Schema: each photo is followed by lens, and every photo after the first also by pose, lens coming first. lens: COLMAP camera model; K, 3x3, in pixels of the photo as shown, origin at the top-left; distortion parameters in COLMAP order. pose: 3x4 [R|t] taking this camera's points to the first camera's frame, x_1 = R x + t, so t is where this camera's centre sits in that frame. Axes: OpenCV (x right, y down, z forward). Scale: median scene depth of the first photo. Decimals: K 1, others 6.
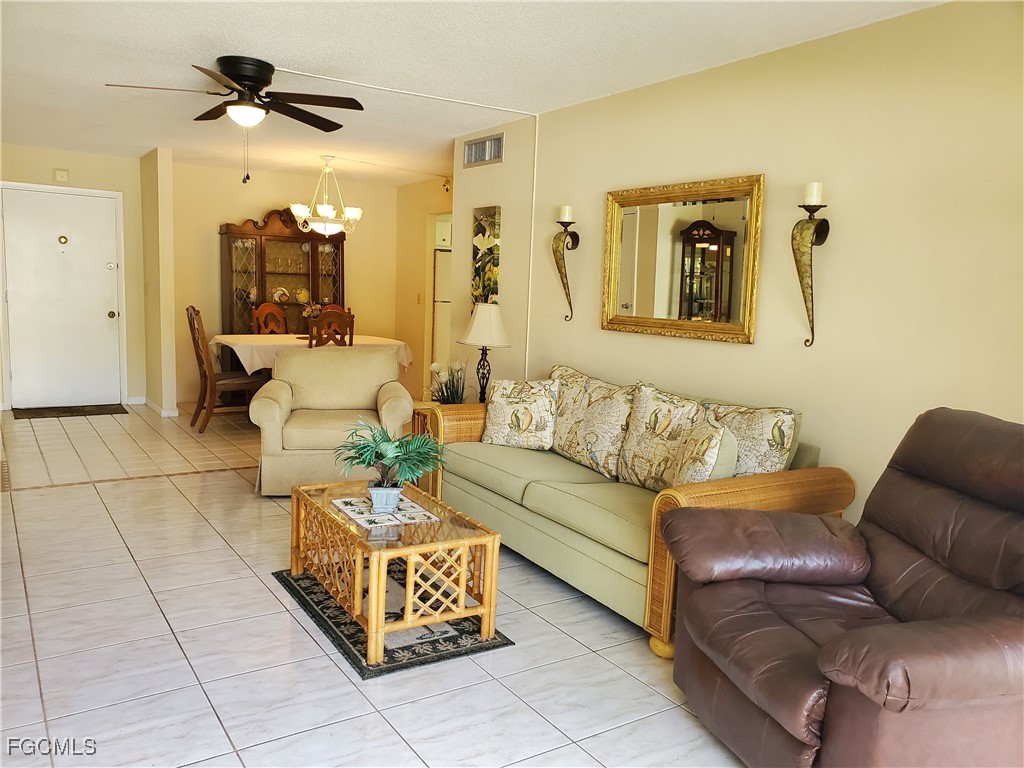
lens RADIAL K [[796.8, 0, 512.0], [0, 796.8, 384.0], [0, 0, 1]] dist [0.055073, -0.088939]
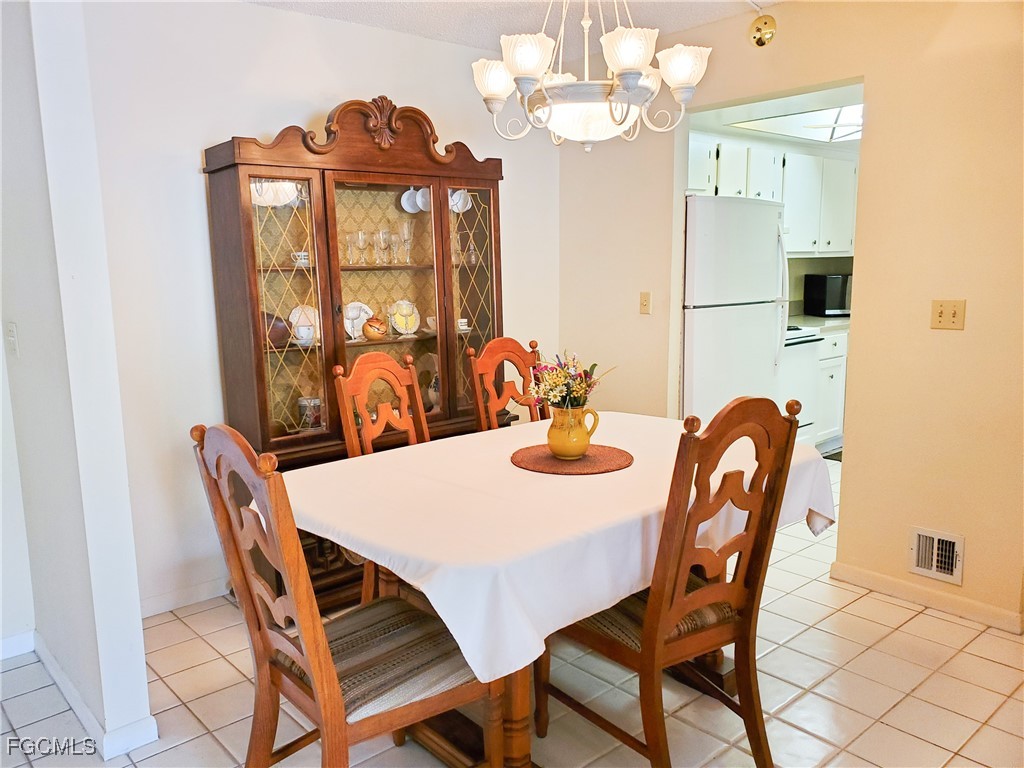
lens RADIAL K [[796.8, 0, 512.0], [0, 796.8, 384.0], [0, 0, 1]] dist [0.055073, -0.088939]
pose [[0.987554, -0.077585, 0.136816, -0.281677], [0.071904, 0.996351, 0.045990, -0.095259], [-0.139885, -0.035580, 0.989528, 0.605074]]
